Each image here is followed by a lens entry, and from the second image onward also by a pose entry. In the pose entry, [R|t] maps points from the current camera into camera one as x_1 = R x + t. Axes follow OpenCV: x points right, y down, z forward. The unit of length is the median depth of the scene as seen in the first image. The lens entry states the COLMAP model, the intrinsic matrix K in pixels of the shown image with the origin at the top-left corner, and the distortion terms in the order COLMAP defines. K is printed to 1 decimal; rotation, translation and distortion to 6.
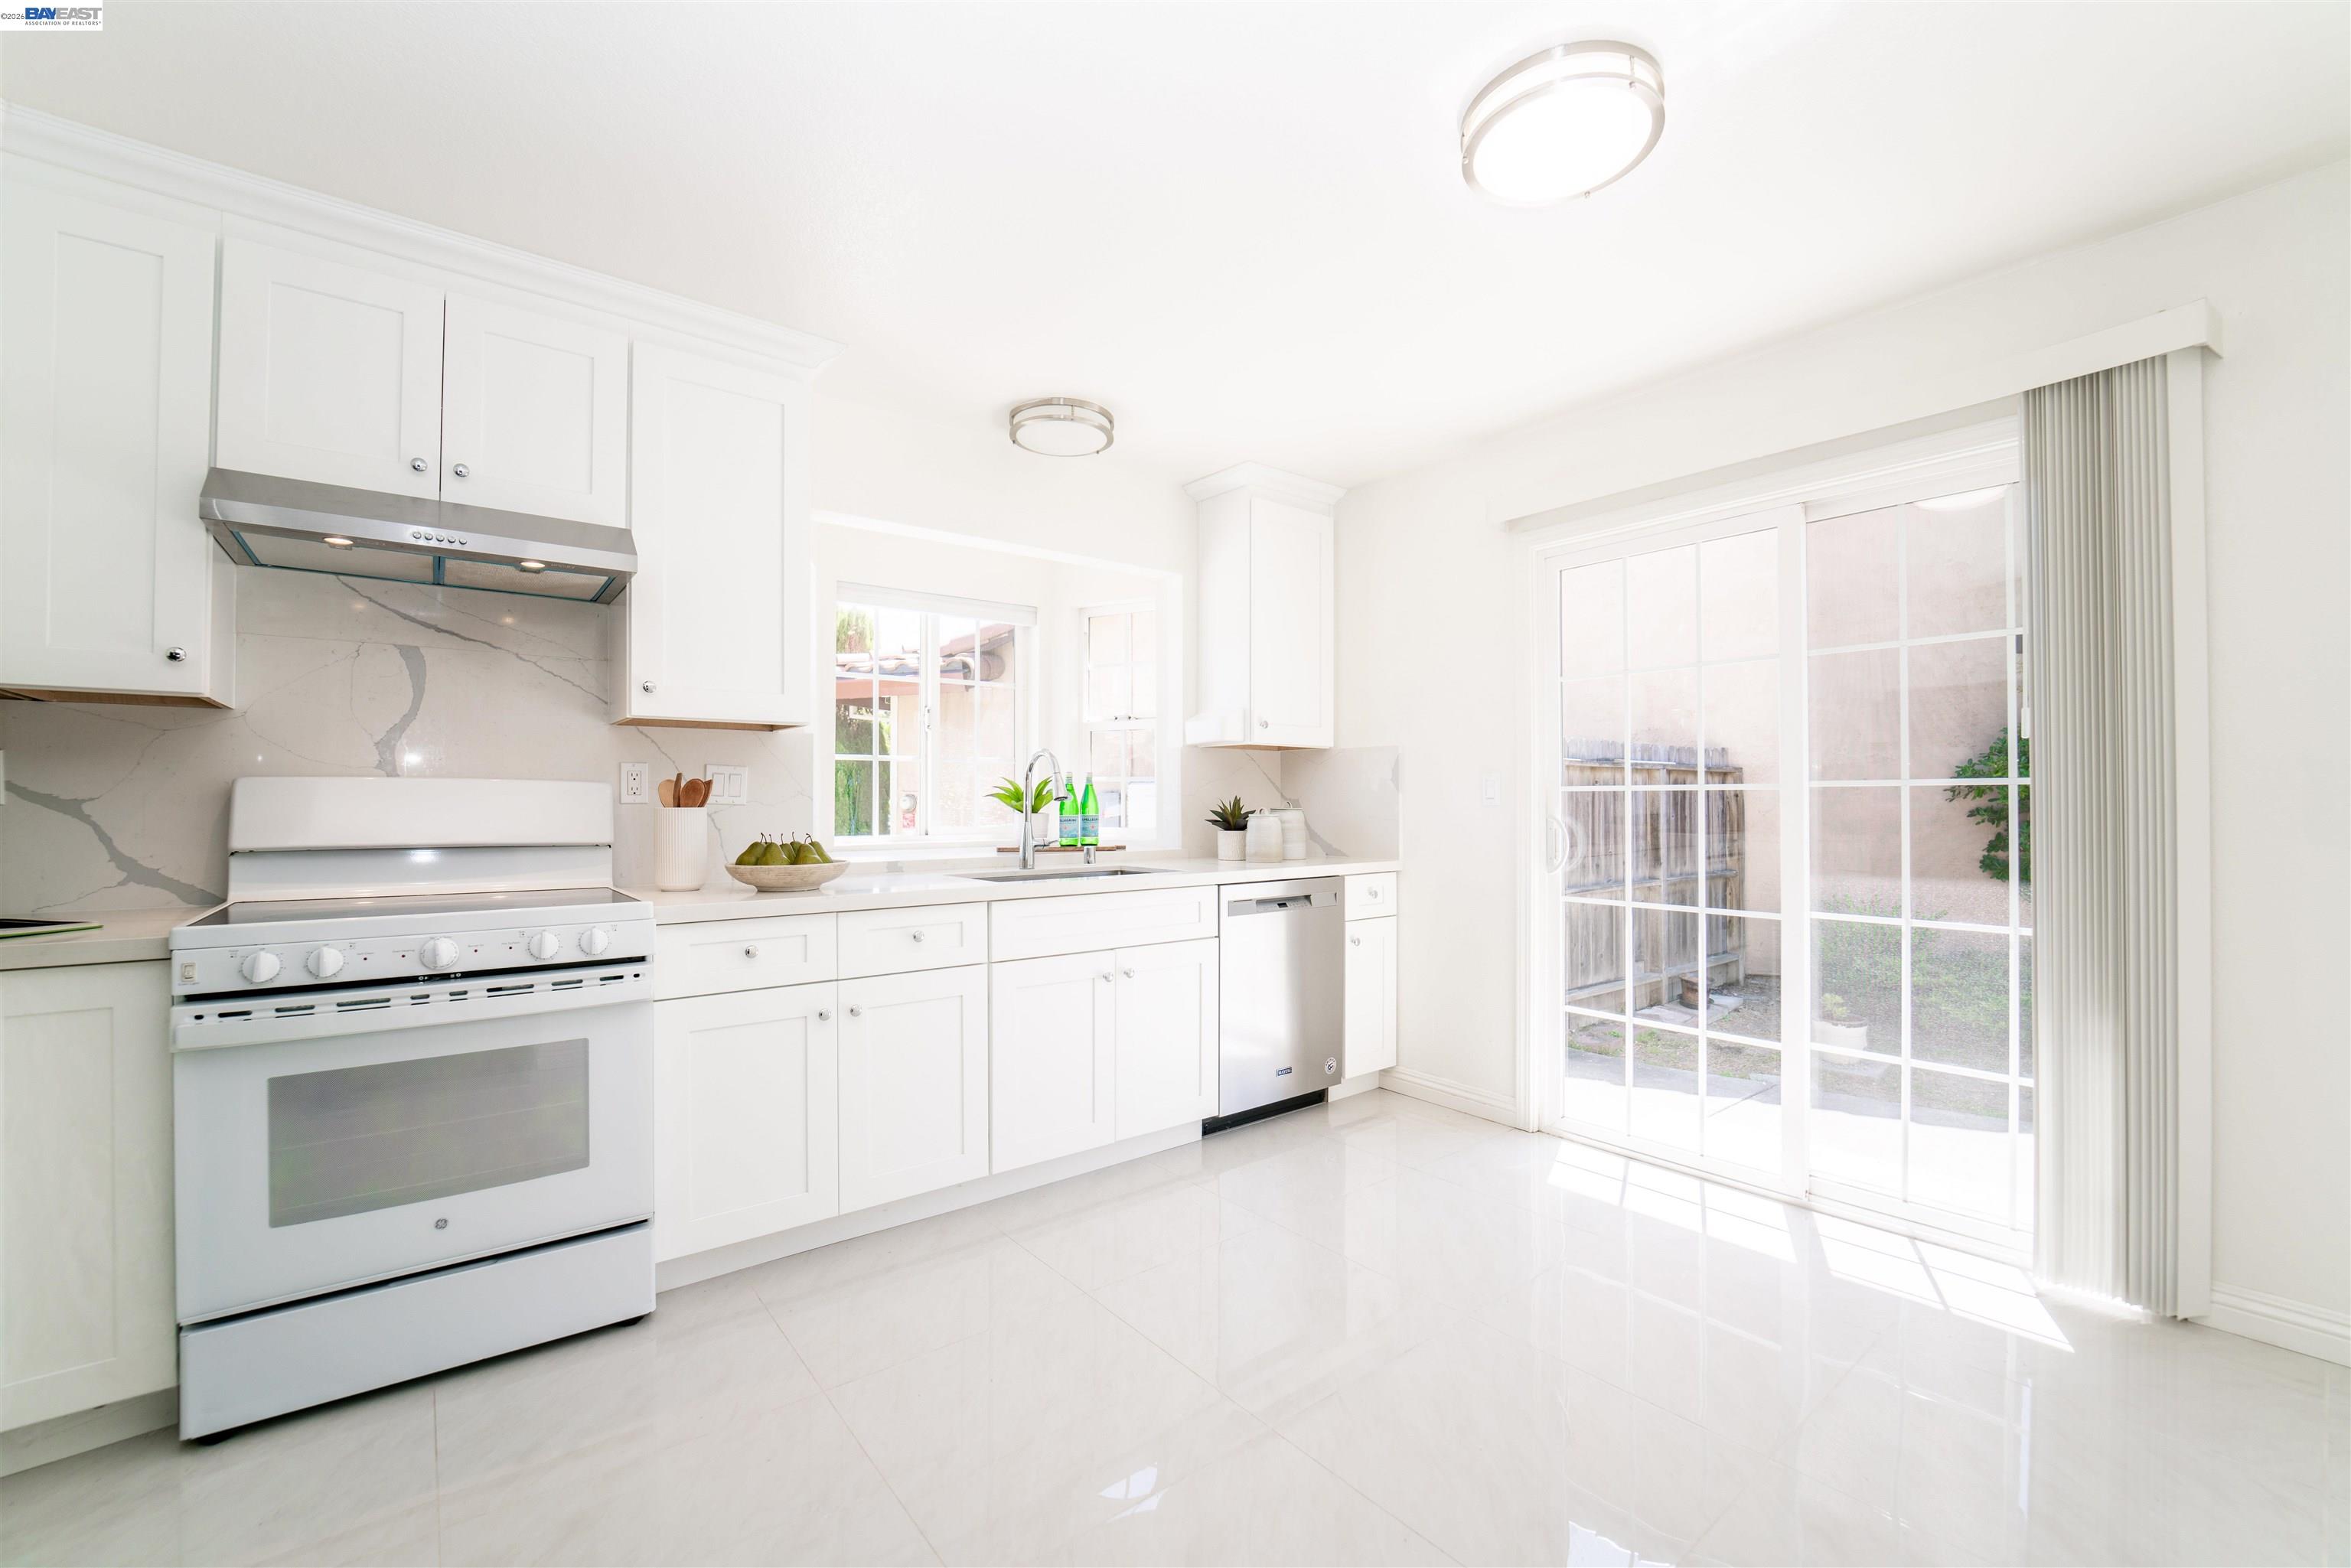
lens RADIAL K [[942.1, 0, 1175.5], [0, 942.1, 784.0], [0, 0, 1]] dist [-0.032578, -0.000106]
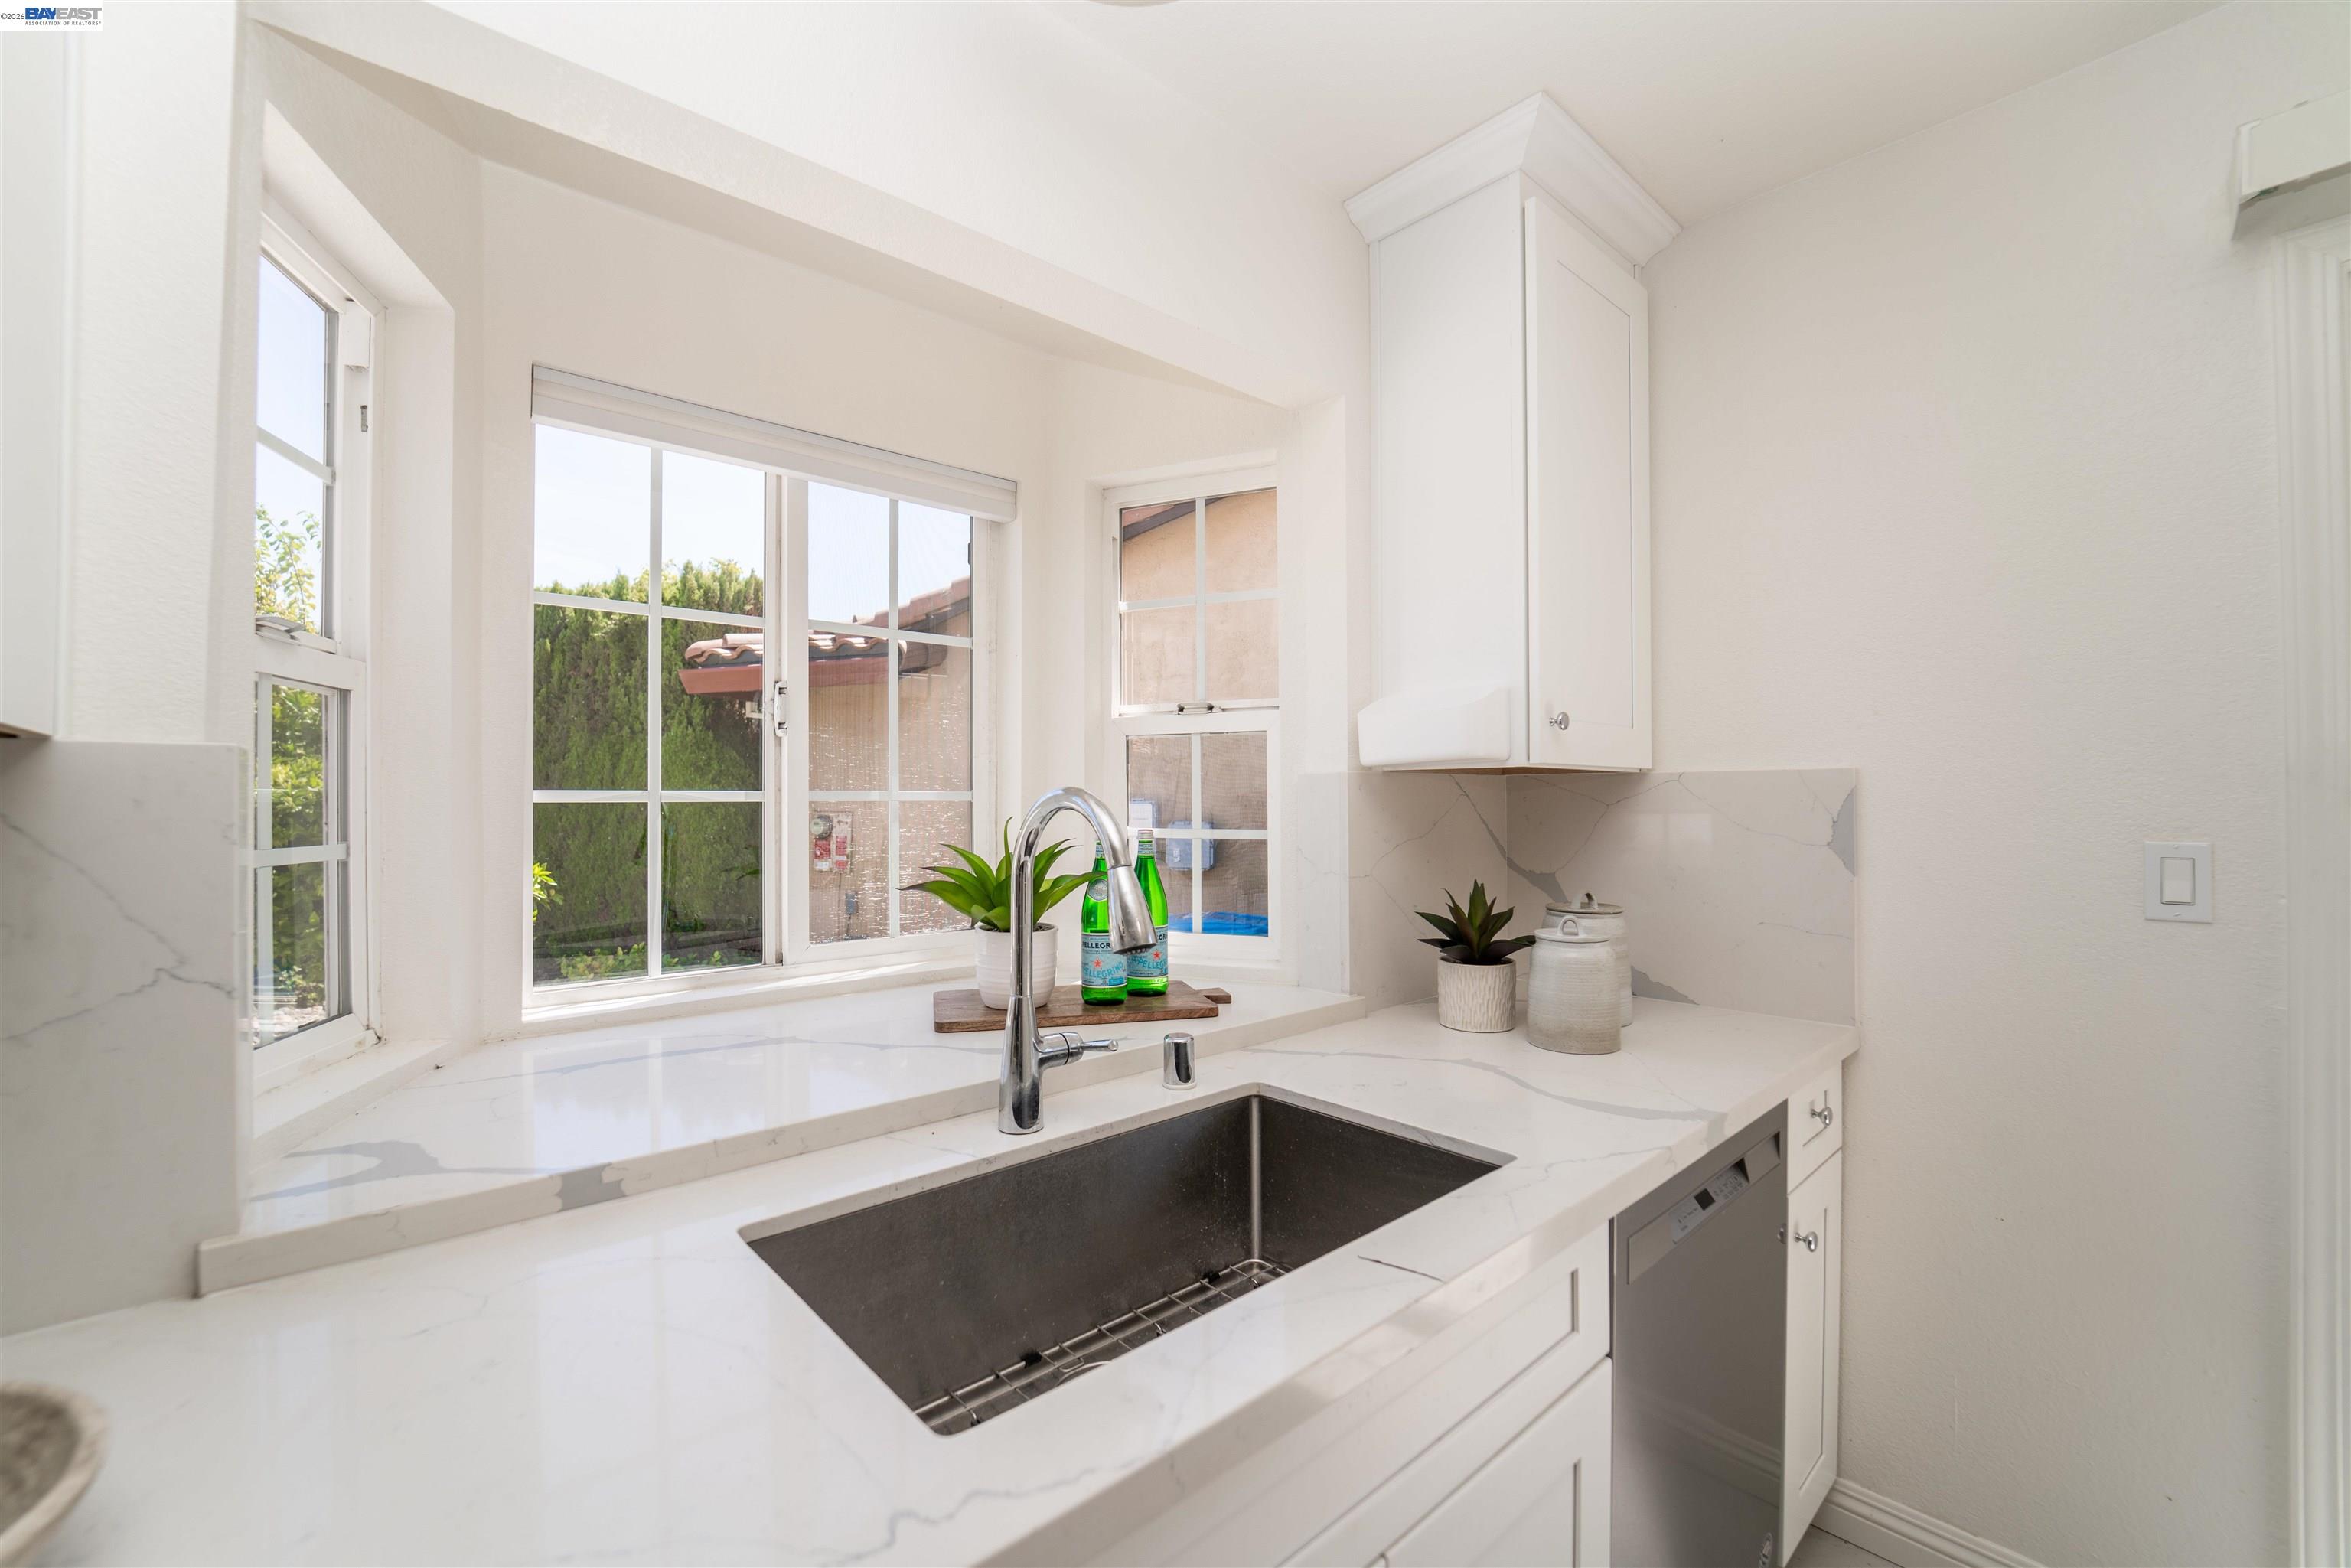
lens RADIAL K [[960.8, 0, 1175.0], [0, 960.8, 800.4], [0, 0, 1]] dist [-0.000036, -0.000020]
pose [[0.998442, -0.001574, 0.055769, -0.155792], [0.000848, 0.999915, 0.013030, -0.046898], [-0.055785, -0.012963, 0.998359, 0.821571]]
